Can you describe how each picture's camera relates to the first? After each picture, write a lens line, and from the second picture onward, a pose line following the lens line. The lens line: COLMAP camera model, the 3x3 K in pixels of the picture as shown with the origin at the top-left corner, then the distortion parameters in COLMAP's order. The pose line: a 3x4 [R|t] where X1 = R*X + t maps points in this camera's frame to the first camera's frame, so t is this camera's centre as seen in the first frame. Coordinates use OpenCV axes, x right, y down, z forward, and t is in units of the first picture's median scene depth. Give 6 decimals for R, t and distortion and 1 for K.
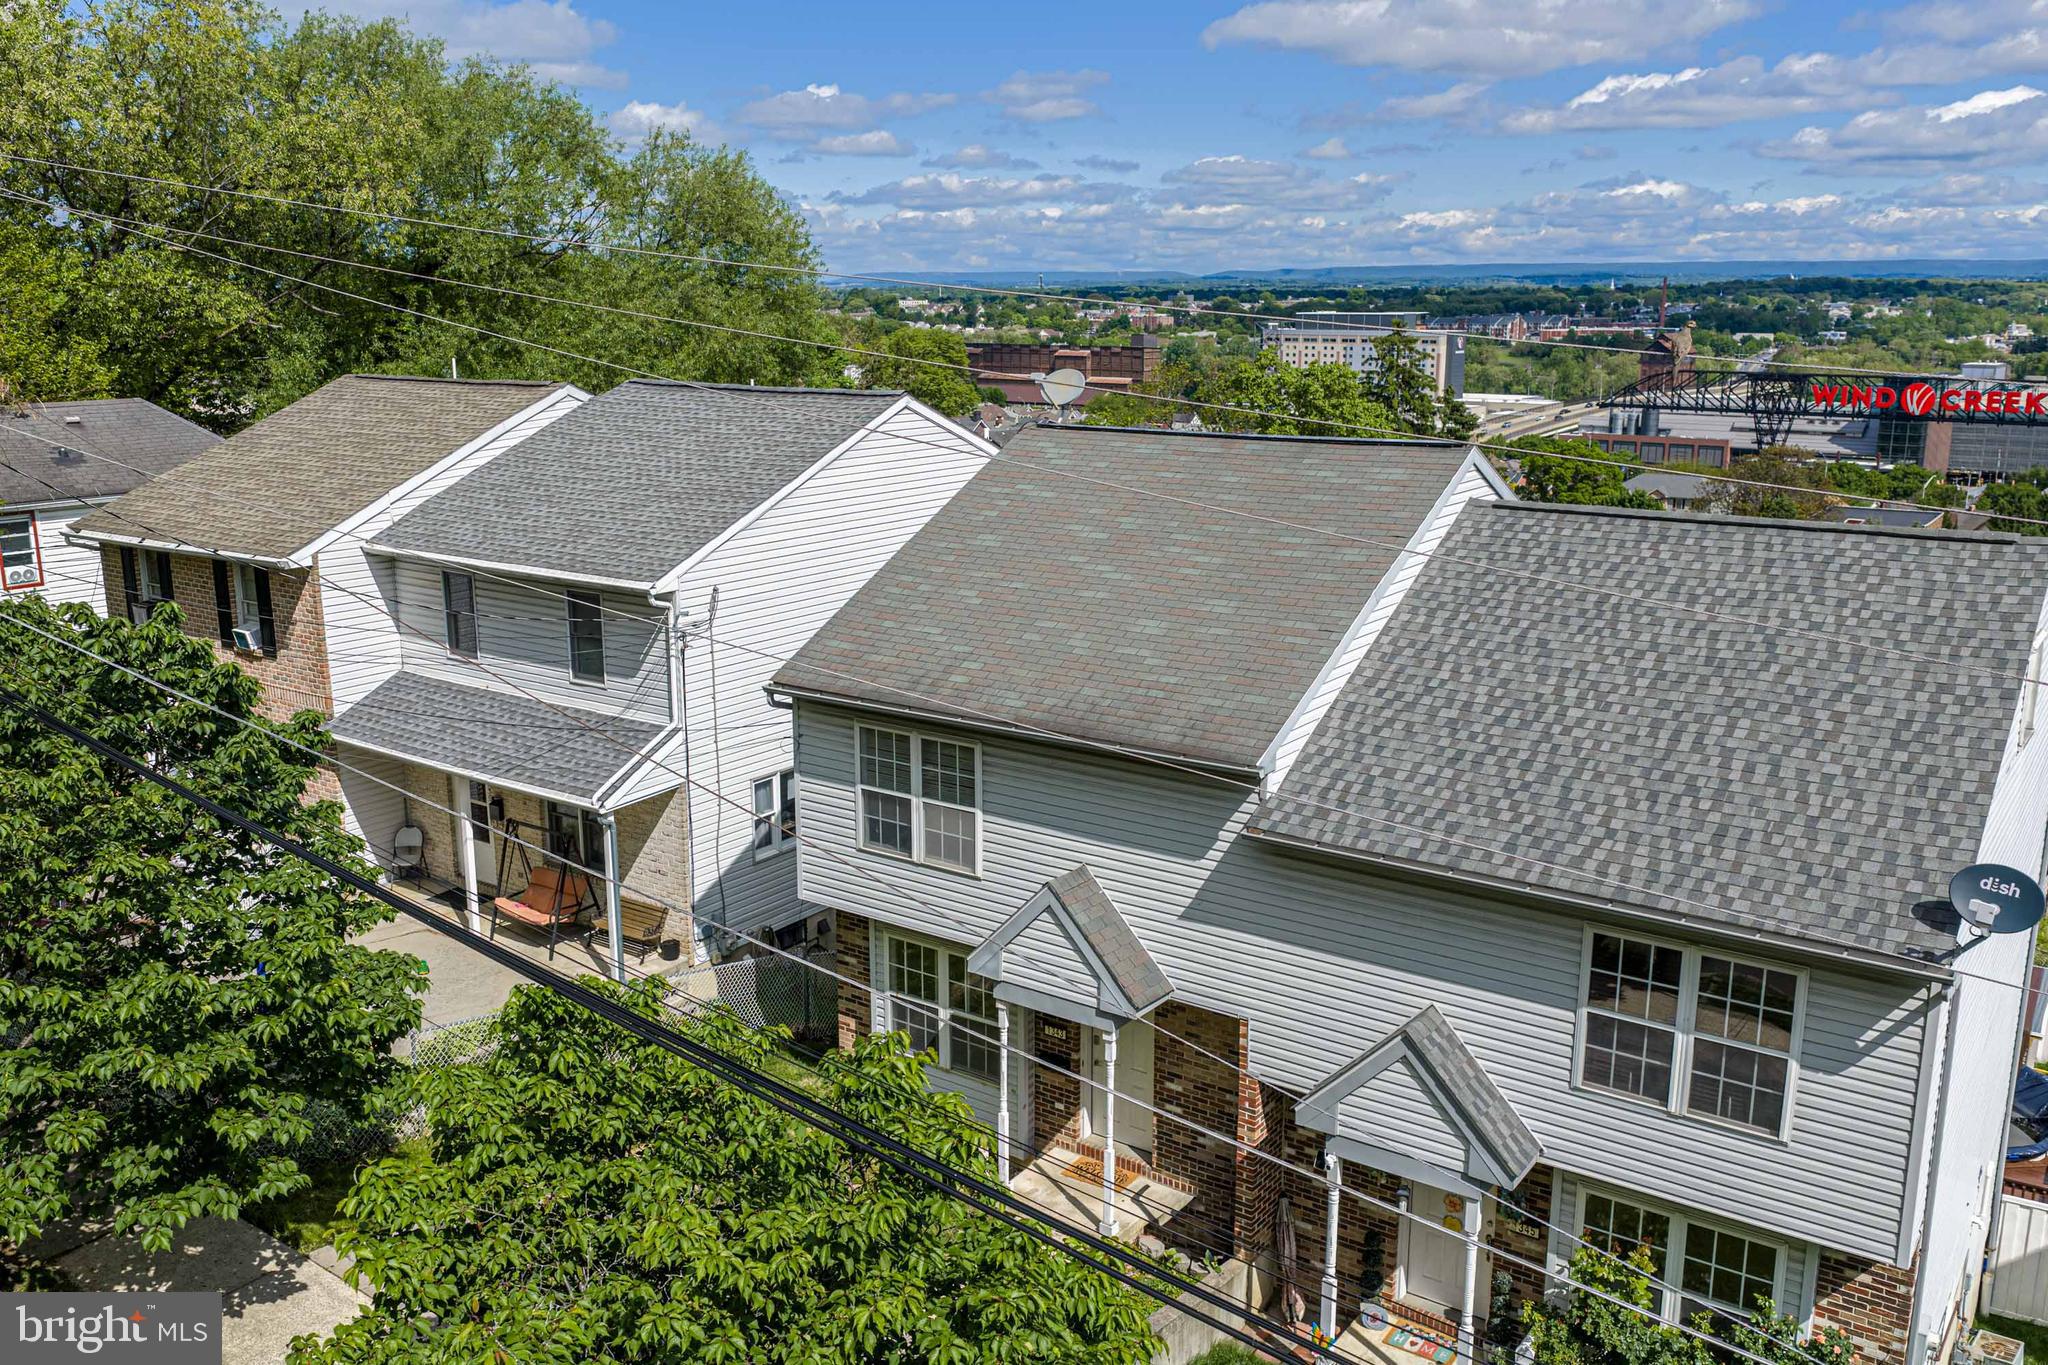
lens RADIAL K [[1704.0, 0, 1014.6], [0, 1704.0, 682.0], [0, 0, 1]] dist [0.023044, -0.035291]
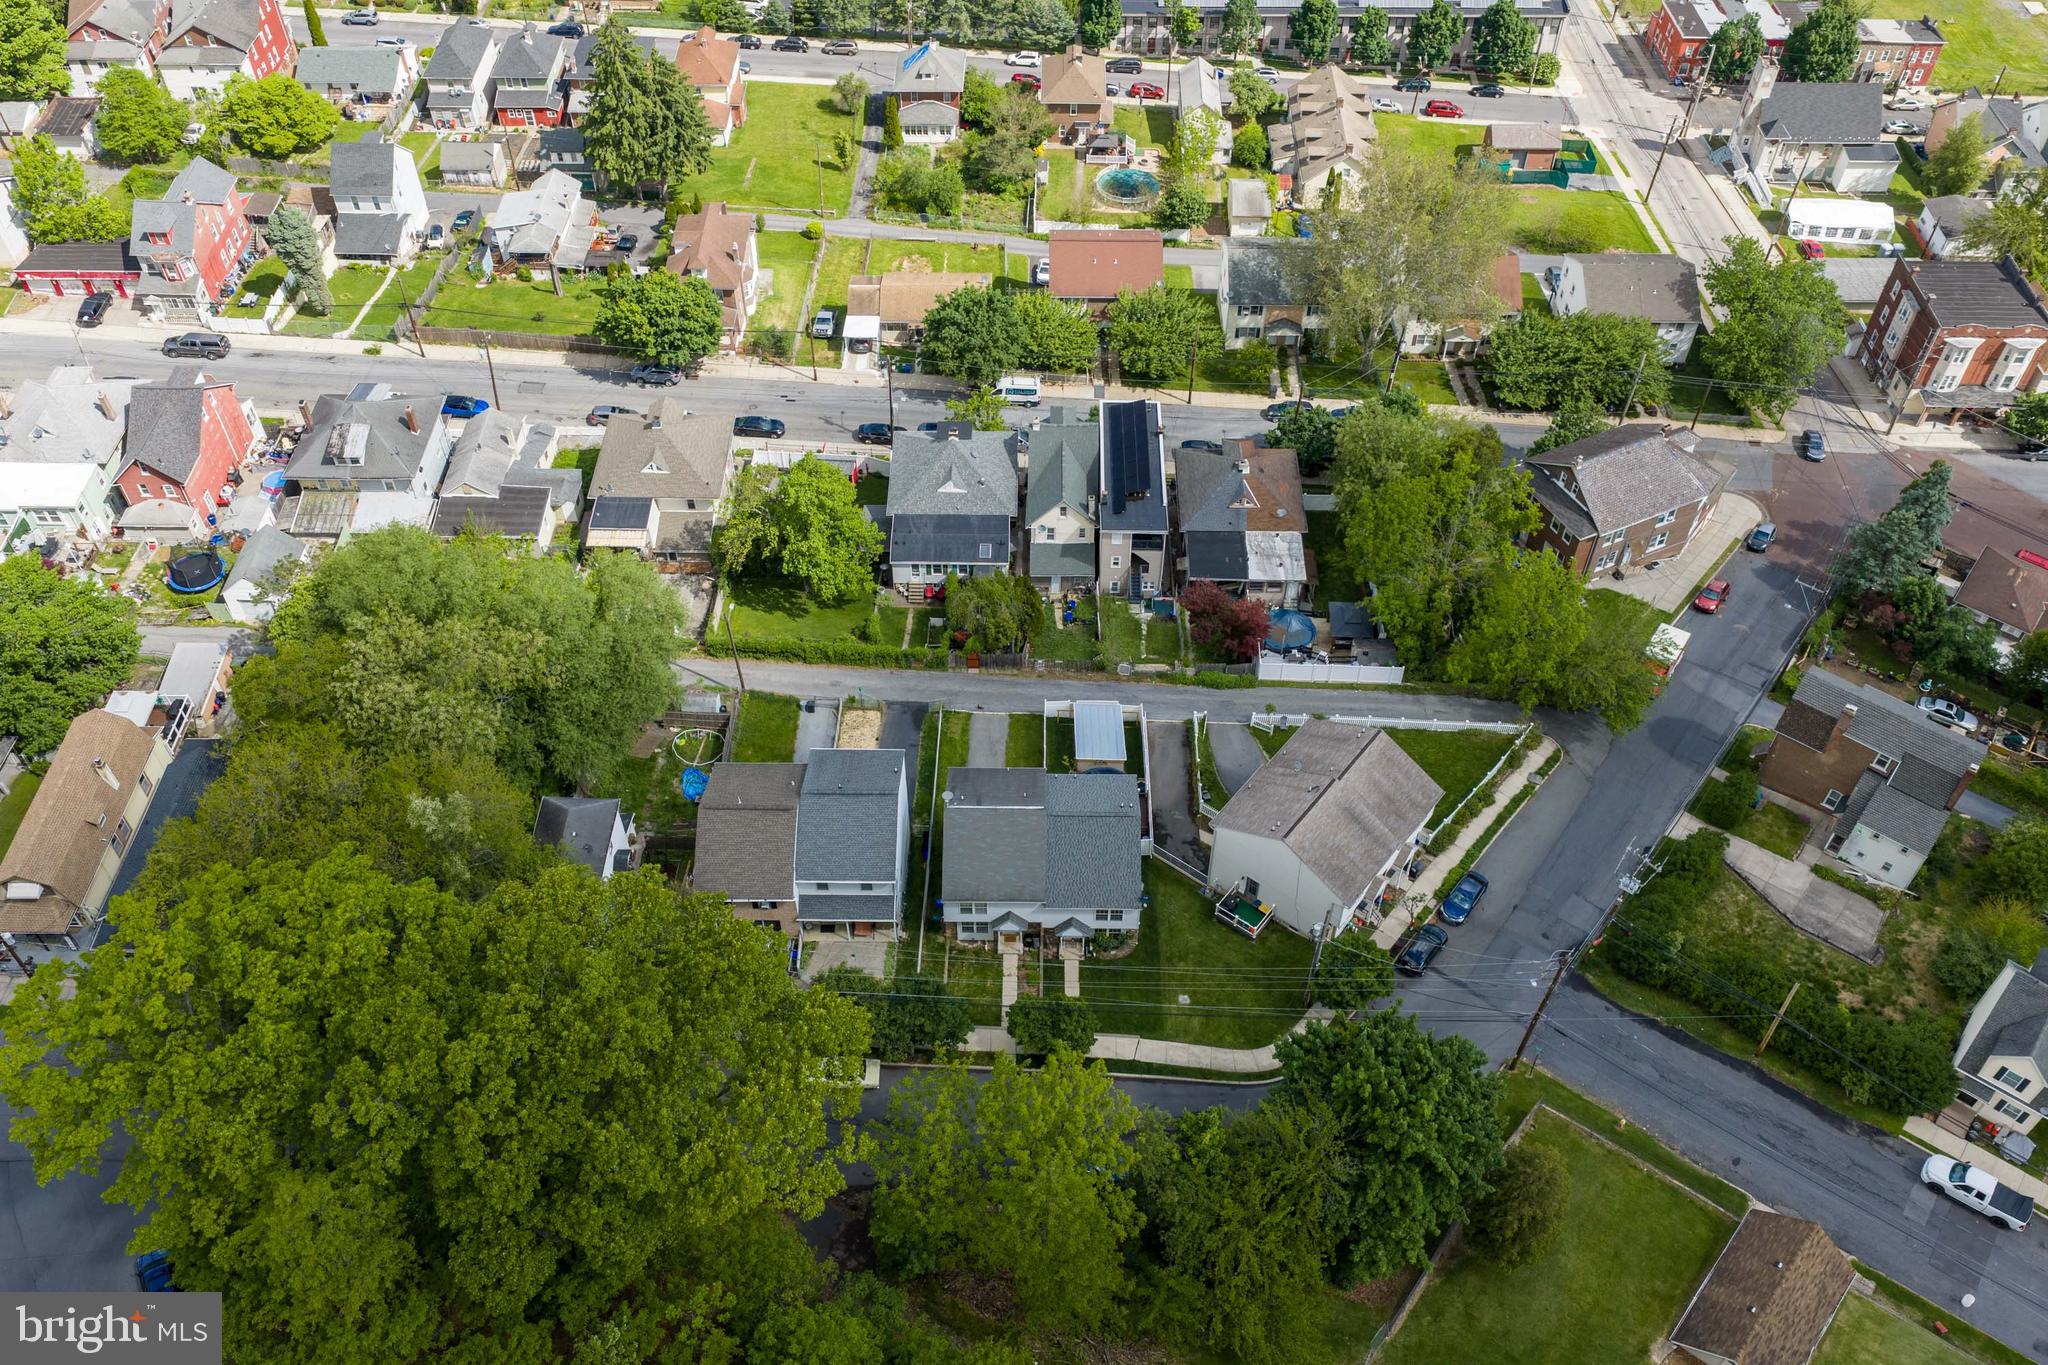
lens RADIAL K [[1704.0, 0, 1015.3], [0, 1704.0, 680.9], [0, 0, 1]] dist [0.023044, -0.035291]
pose [[0.827468, -0.407693, 0.386114, -0.074603], [0.124622, 0.803821, 0.581671, -0.155686], [-0.547510, -0.433196, 0.715943, -0.113208]]
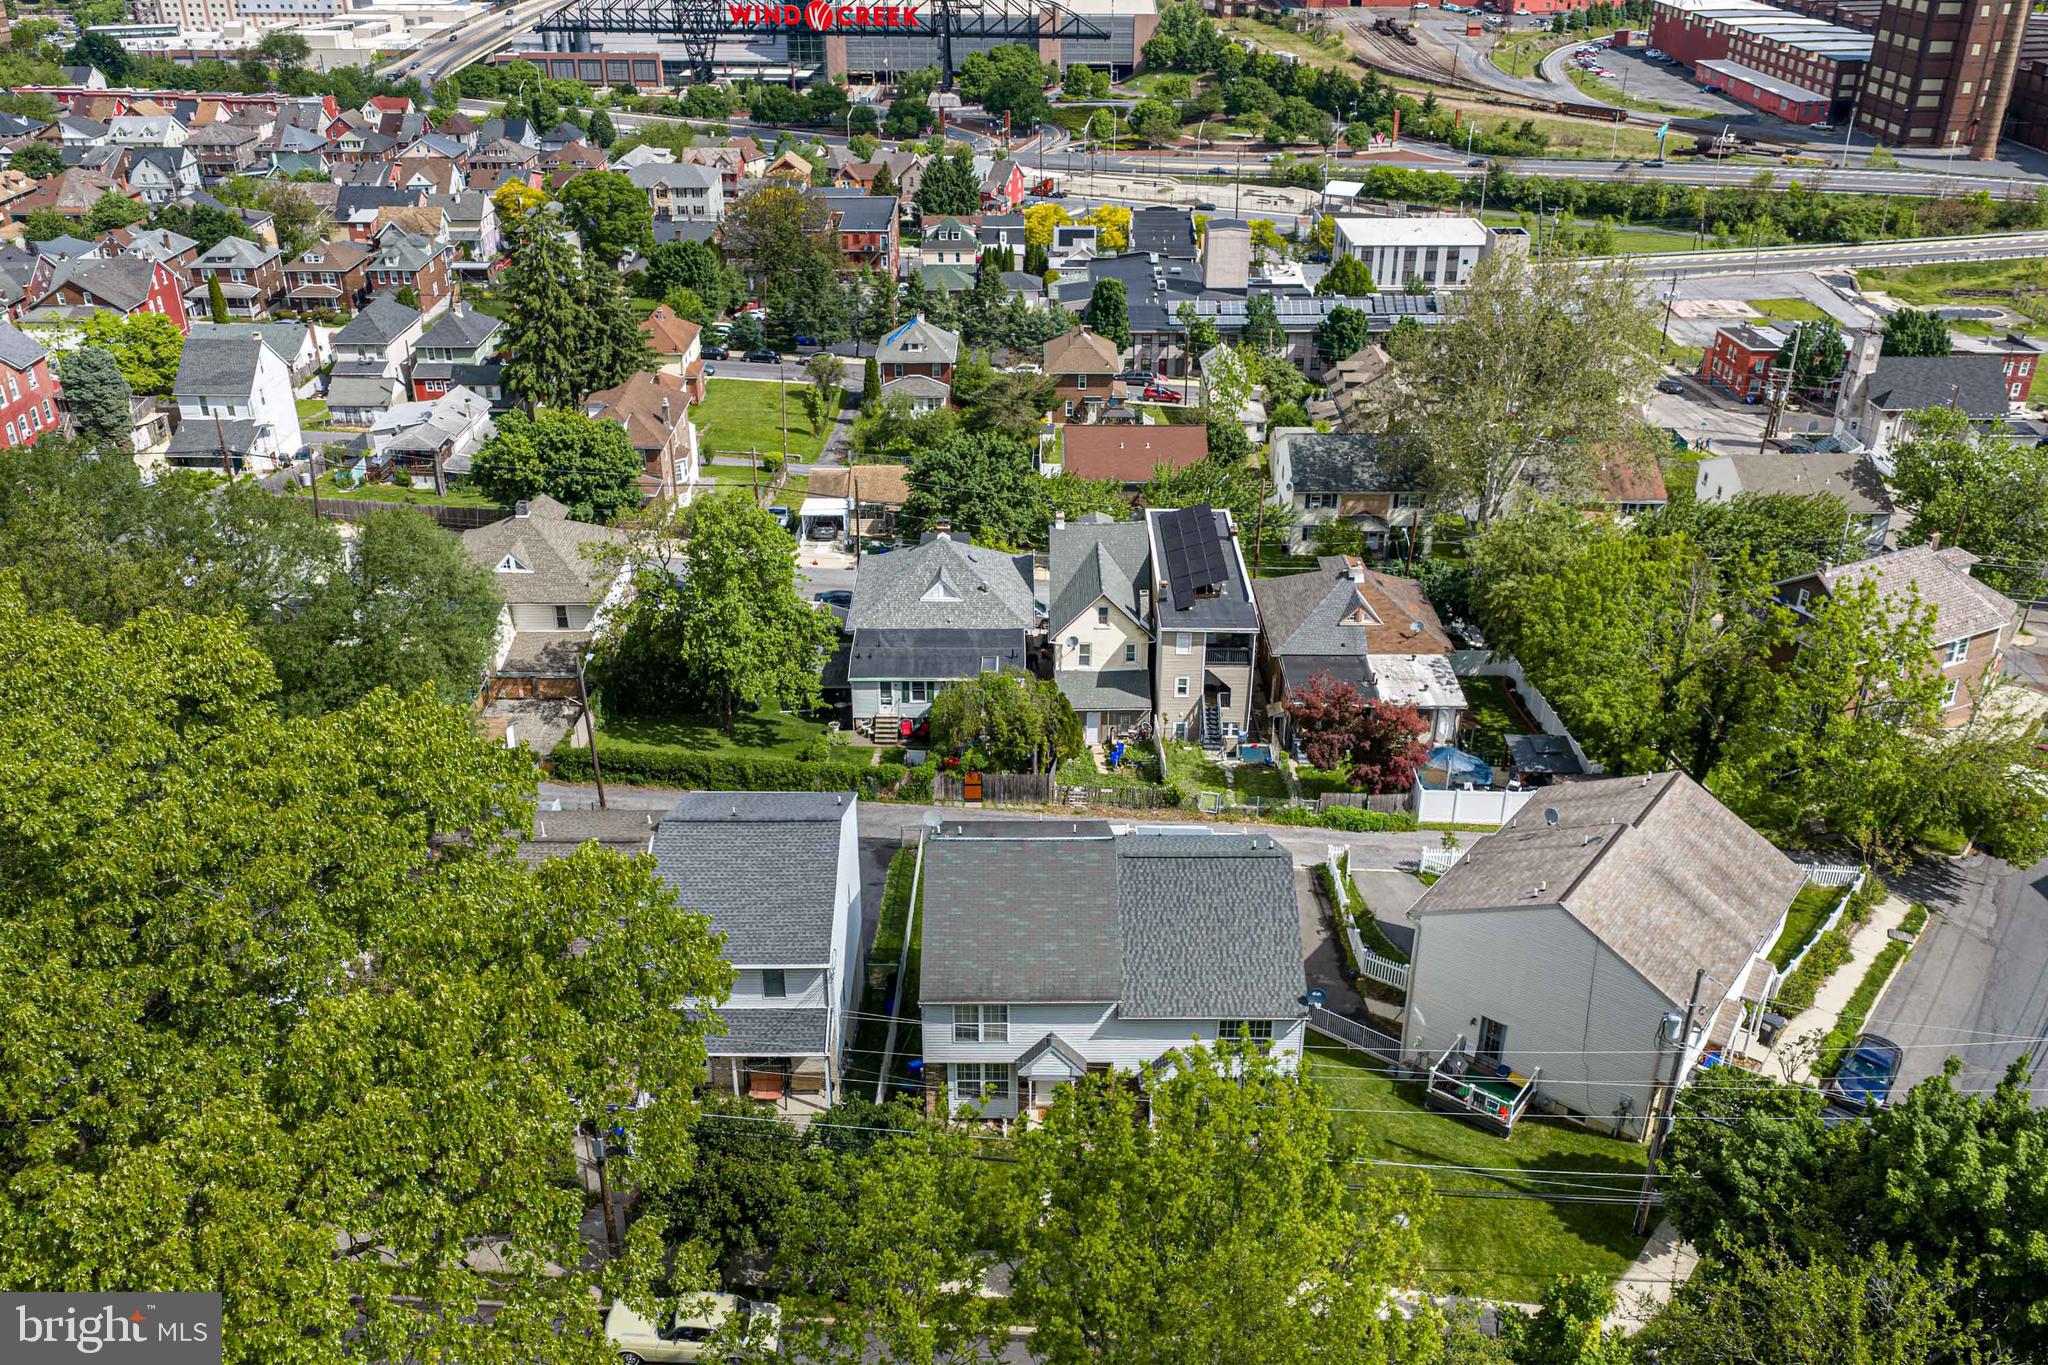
lens RADIAL K [[1704.0, 0, 1021.9], [0, 1704.0, 681.0], [0, 0, 1]] dist [0.023044, -0.035291]
pose [[0.819230, -0.252942, 0.514667, -0.055449], [0.124319, 0.954461, 0.271199, -0.051916], [-0.559828, -0.158191, 0.813369, -0.052547]]
